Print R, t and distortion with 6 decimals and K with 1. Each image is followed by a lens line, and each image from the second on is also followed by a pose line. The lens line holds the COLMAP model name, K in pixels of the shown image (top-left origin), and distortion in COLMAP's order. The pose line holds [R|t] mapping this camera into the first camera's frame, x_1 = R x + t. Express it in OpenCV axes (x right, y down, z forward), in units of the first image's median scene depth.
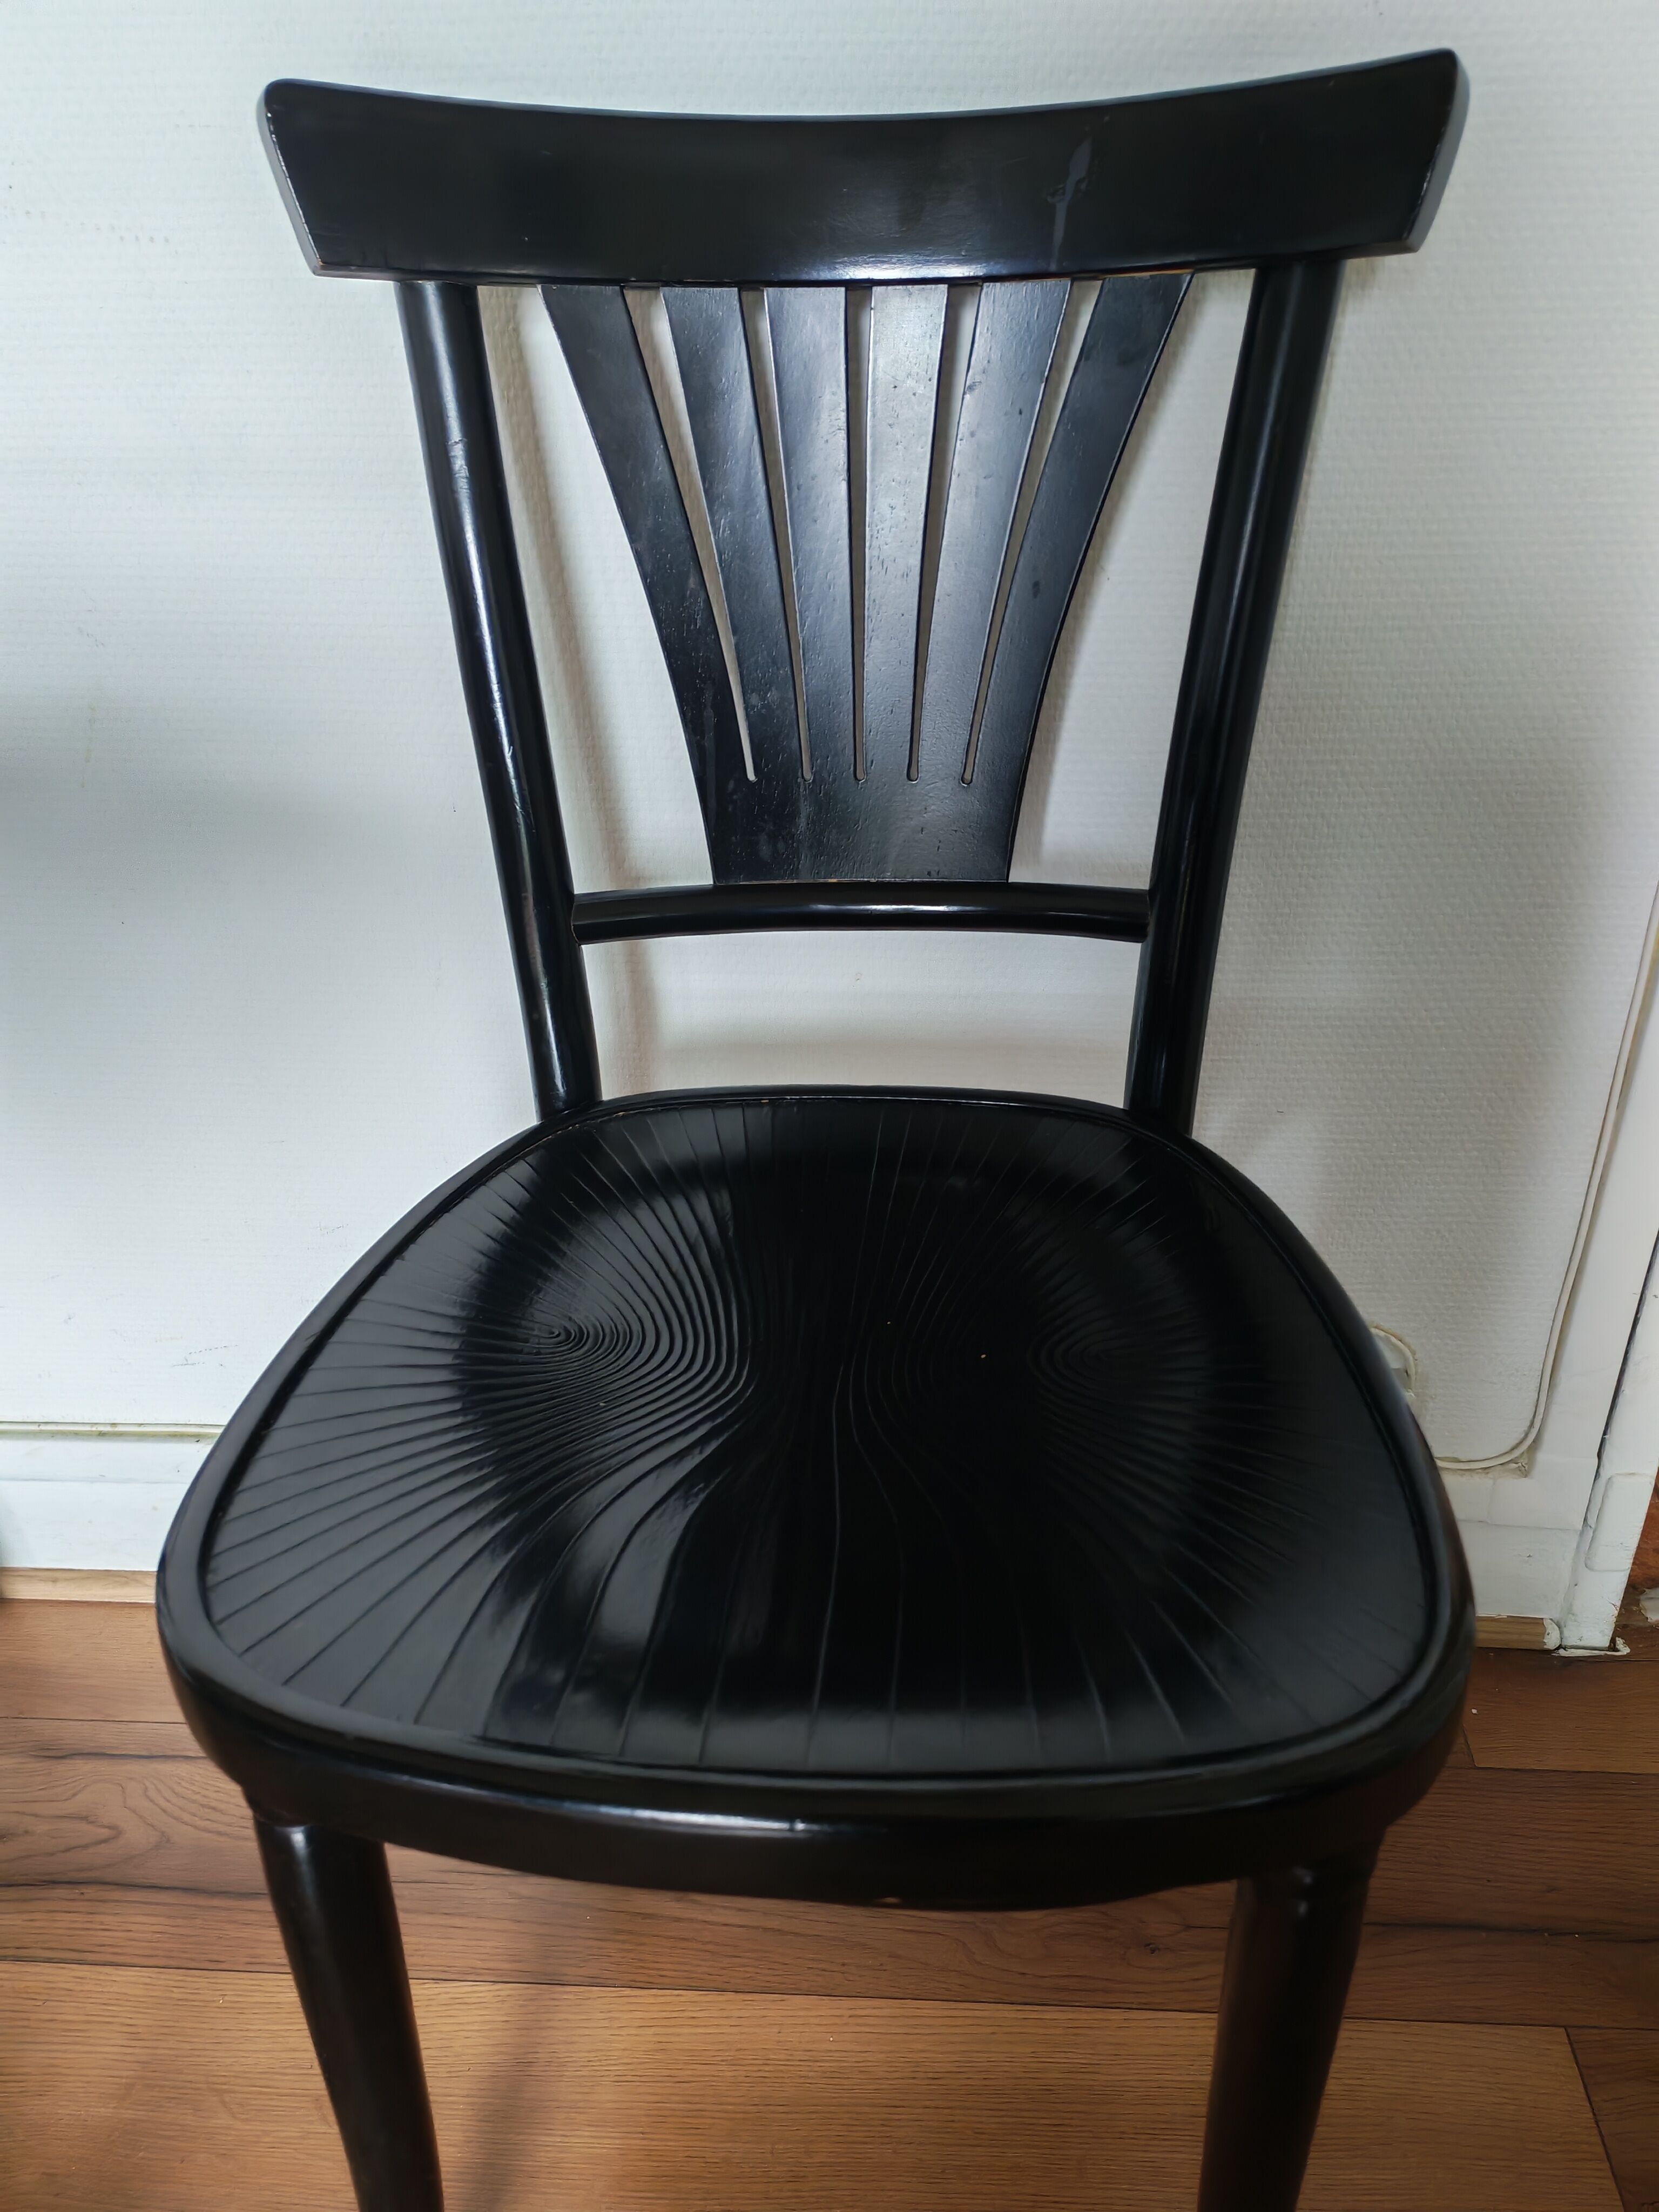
lens RADIAL K [[1667.3, 0, 846.7], [0, 1667.3, 1109.1], [0, 0, 1]] dist [0.059282, -0.091964]
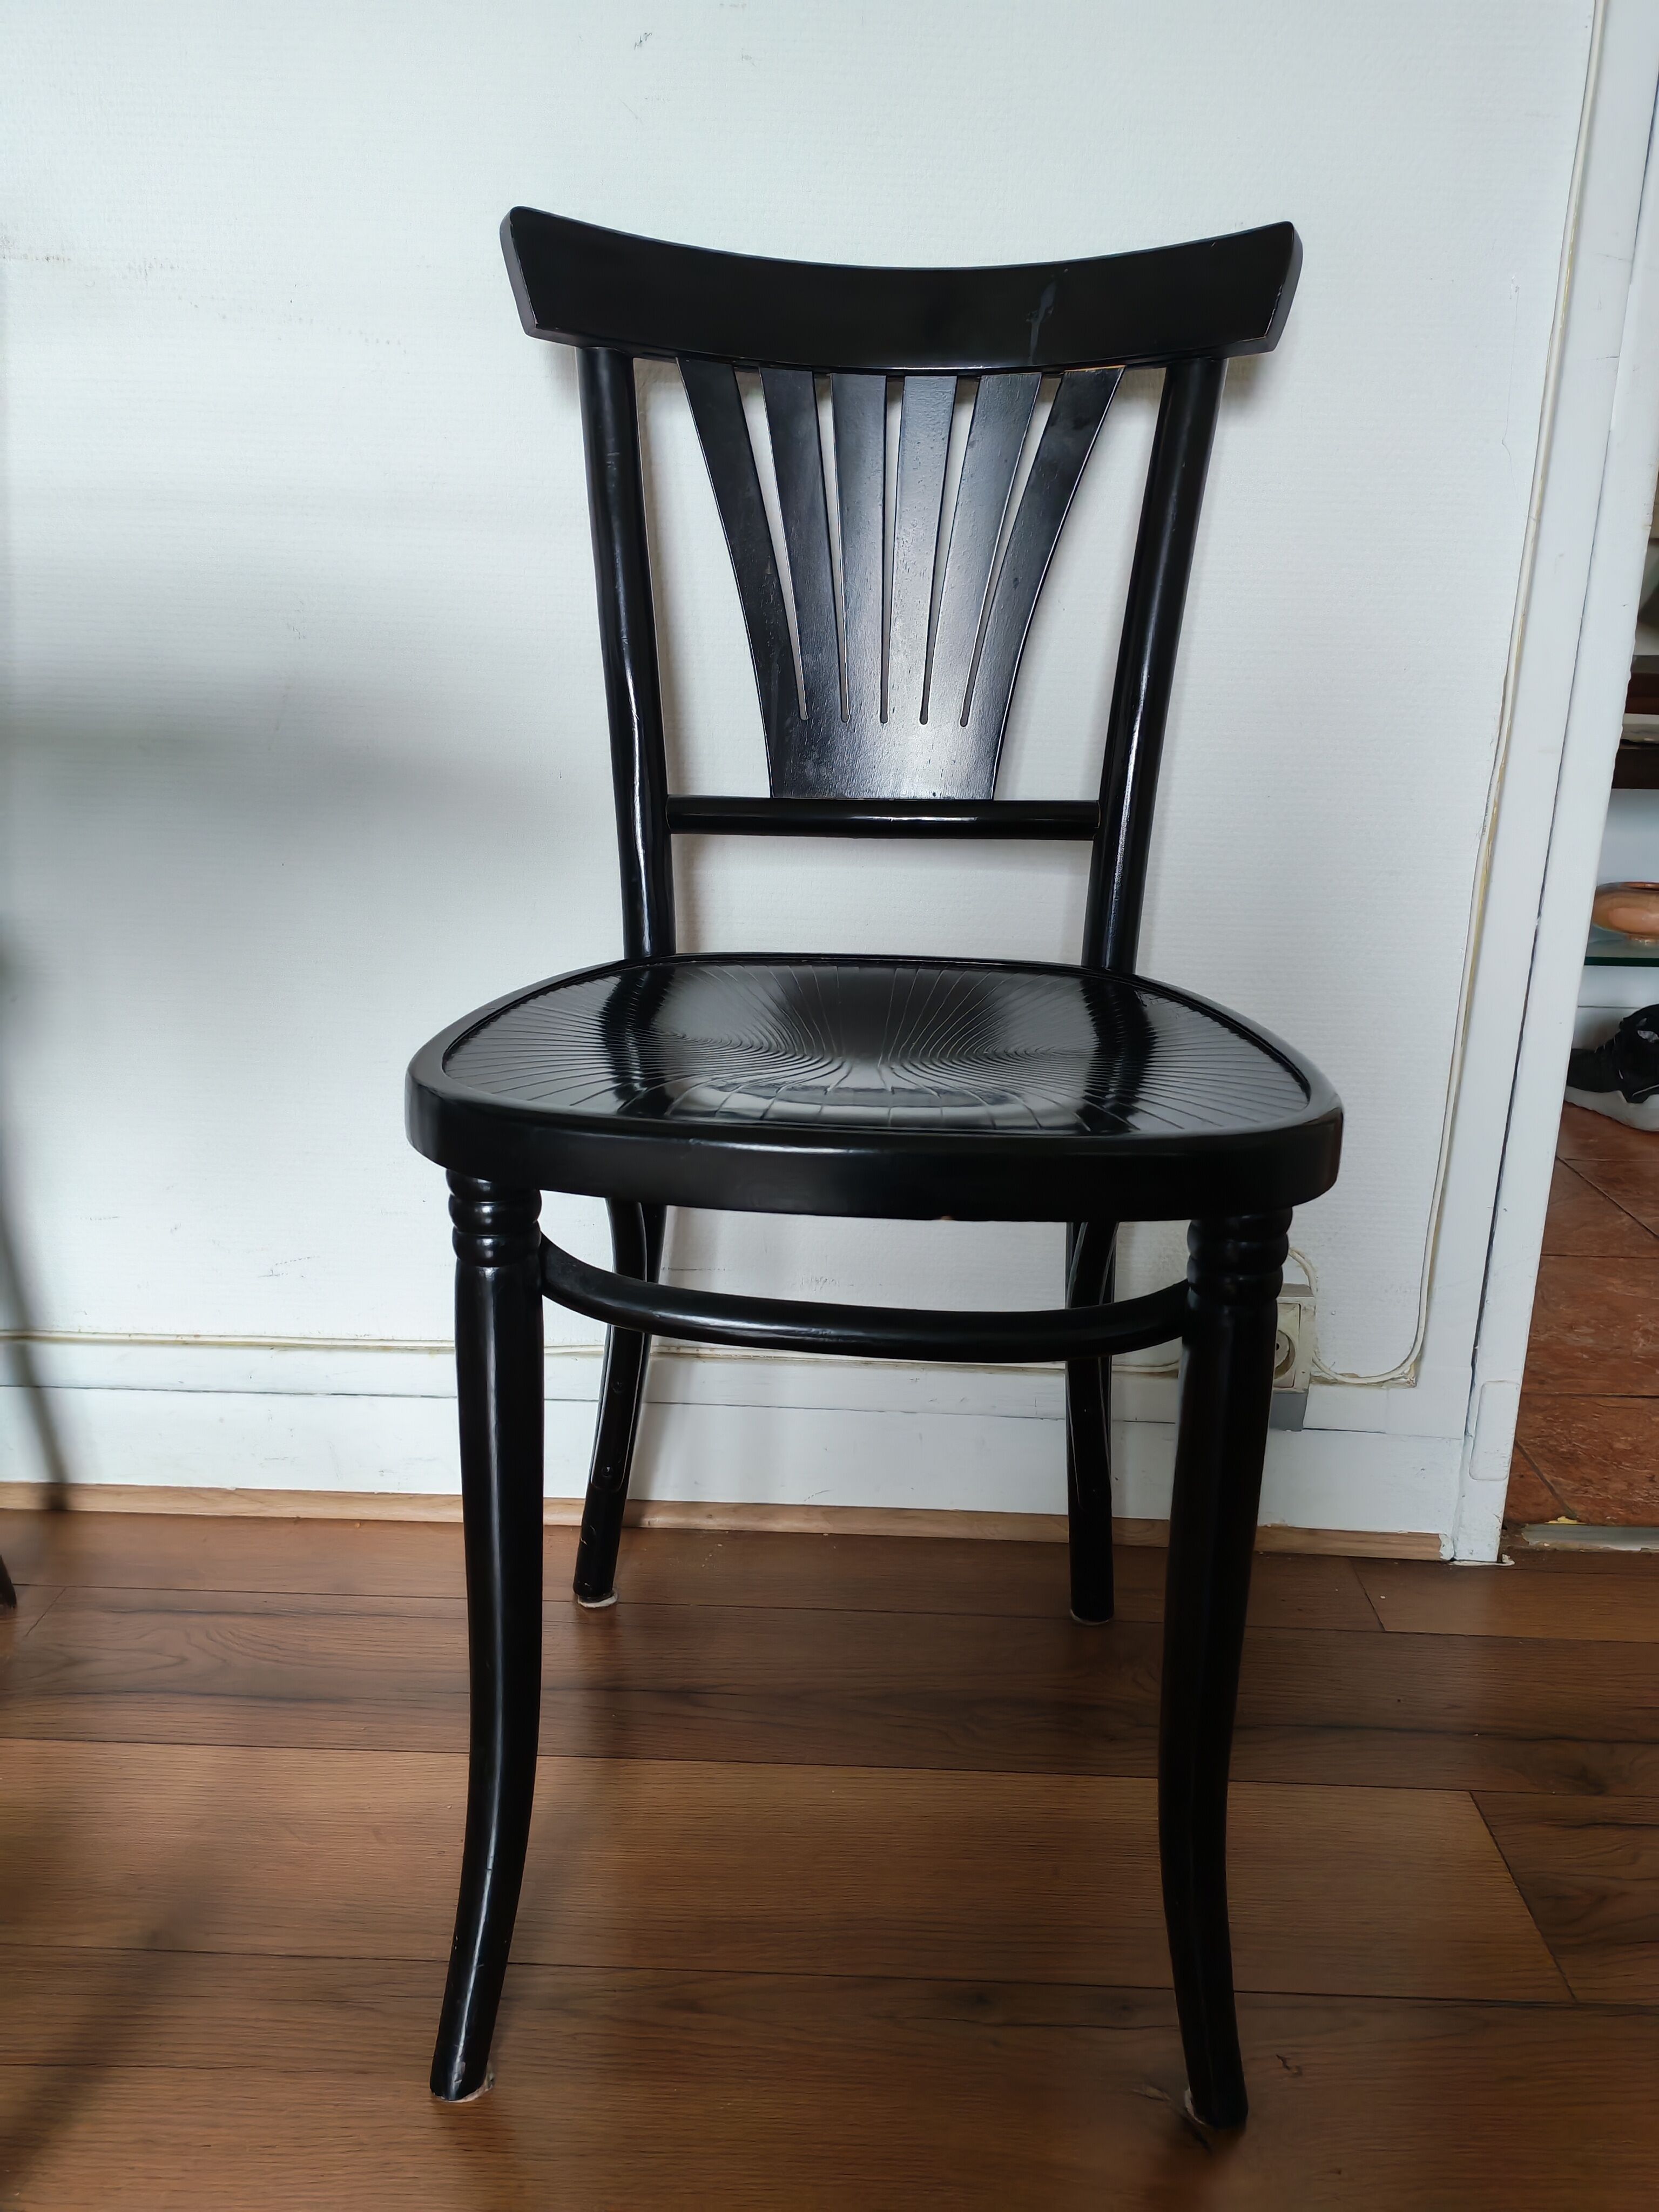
lens RADIAL K [[1667.3, 0, 835.3], [0, 1667.3, 1103.8], [0, 0, 1]] dist [0.059282, -0.091964]
pose [[0.998682, 0.029158, 0.042239, -0.075326], [-0.018688, 0.973048, -0.229844, 0.392577], [-0.047802, 0.228752, 0.972310, -0.226179]]
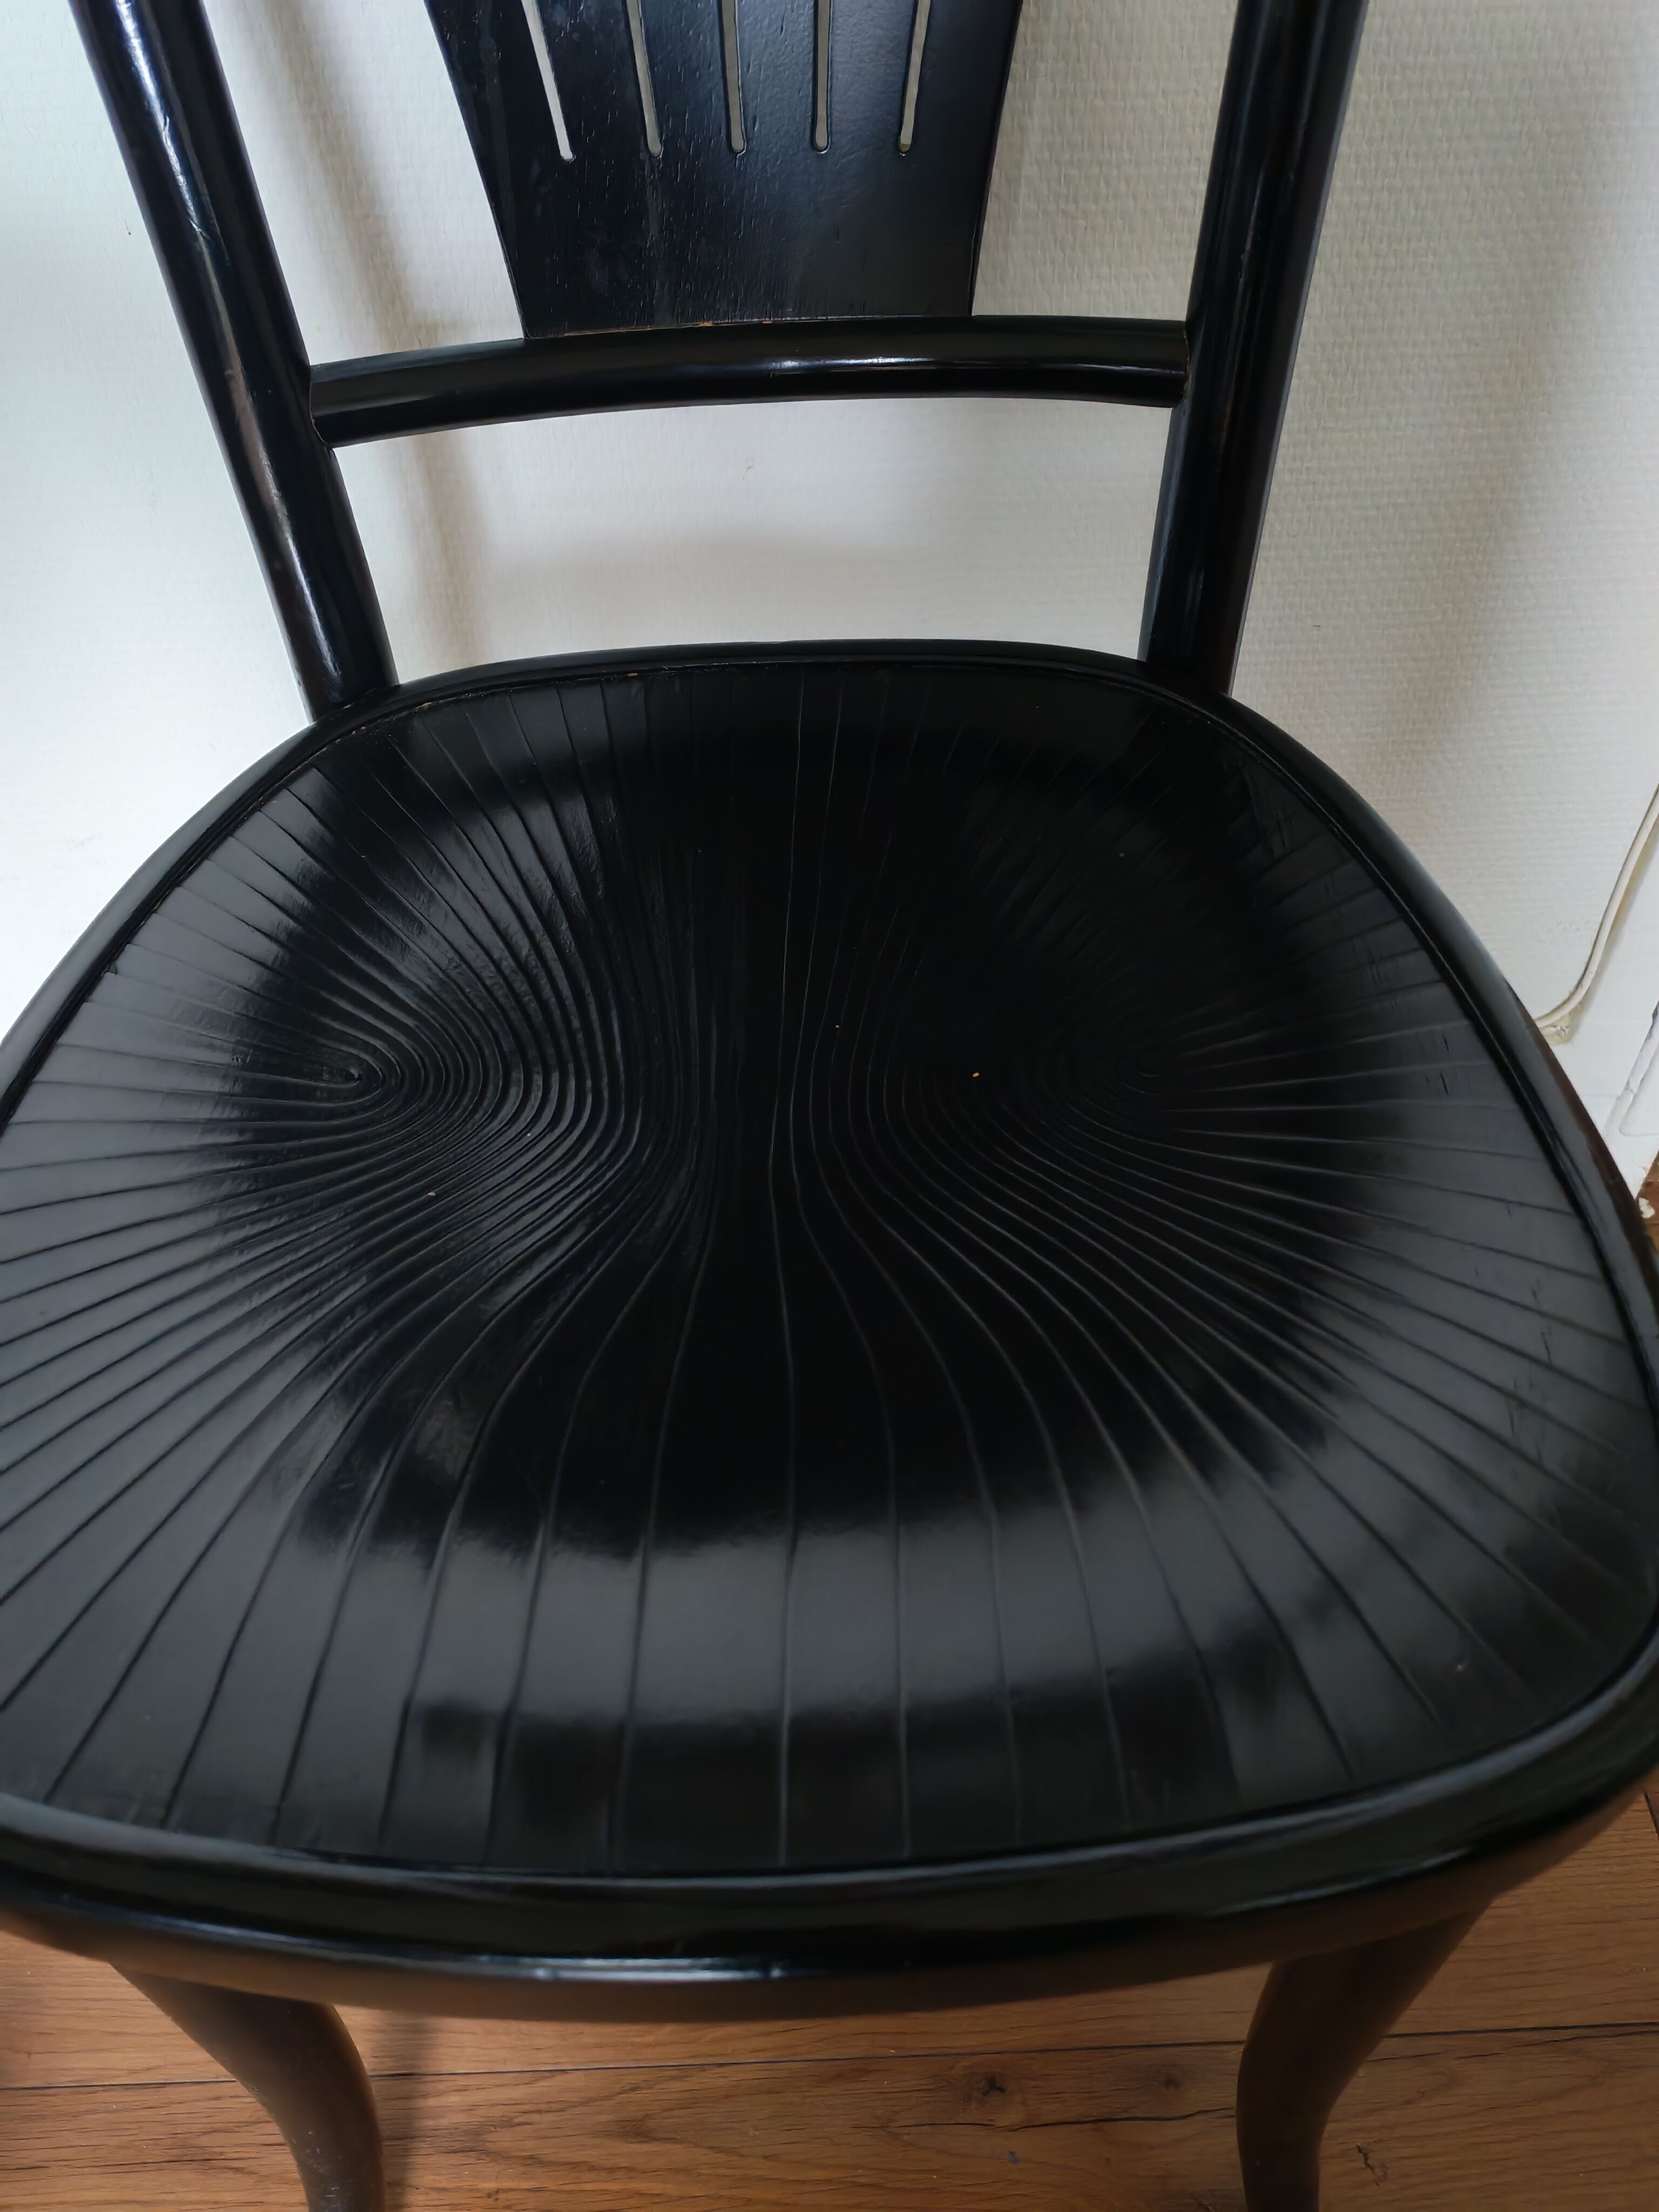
lens RADIAL K [[1667.3, 0, 855.8], [0, 1667.3, 1085.0], [0, 0, 1]] dist [0.059282, -0.091964]
pose [[0.996214, -0.067339, 0.054988, -0.006136], [0.047464, 0.951189, 0.304937, -0.050106], [-0.072838, -0.301172, 0.950784, 0.267616]]
